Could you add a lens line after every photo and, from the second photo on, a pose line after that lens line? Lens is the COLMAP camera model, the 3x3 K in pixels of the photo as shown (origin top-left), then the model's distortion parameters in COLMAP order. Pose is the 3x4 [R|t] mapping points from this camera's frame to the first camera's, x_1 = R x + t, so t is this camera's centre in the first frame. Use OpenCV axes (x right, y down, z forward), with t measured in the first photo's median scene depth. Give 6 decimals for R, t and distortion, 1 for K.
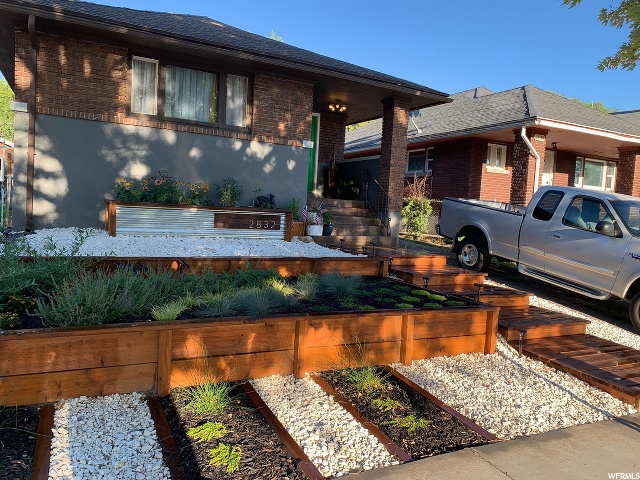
lens RADIAL K [[490.7, 0, 314.9], [0, 490.7, 240.7], [0, 0, 1]] dist [0.005132, -0.000343]
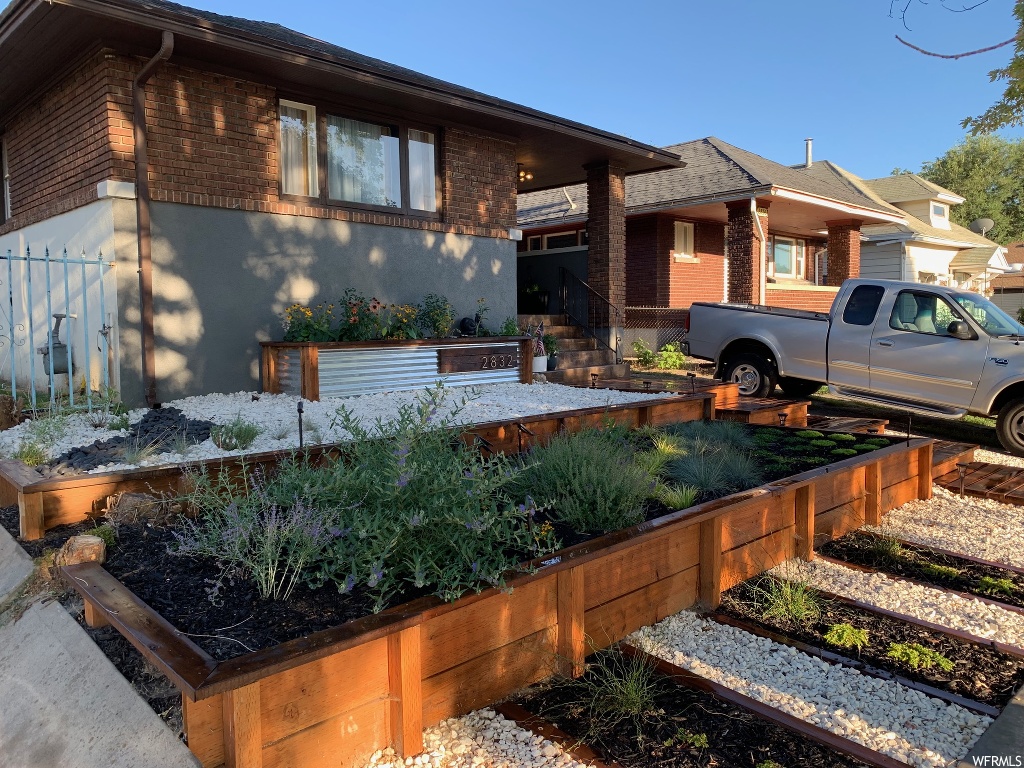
lens RADIAL K [[785.2, 0, 503.9], [0, 785.2, 385.2], [0, 0, 1]] dist [0.005132, -0.000343]
pose [[0.948764, -0.092747, 0.302067, -0.431198], [0.088099, 0.995689, 0.029007, -0.032106], [-0.303455, -0.000909, 0.952845, 0.002197]]
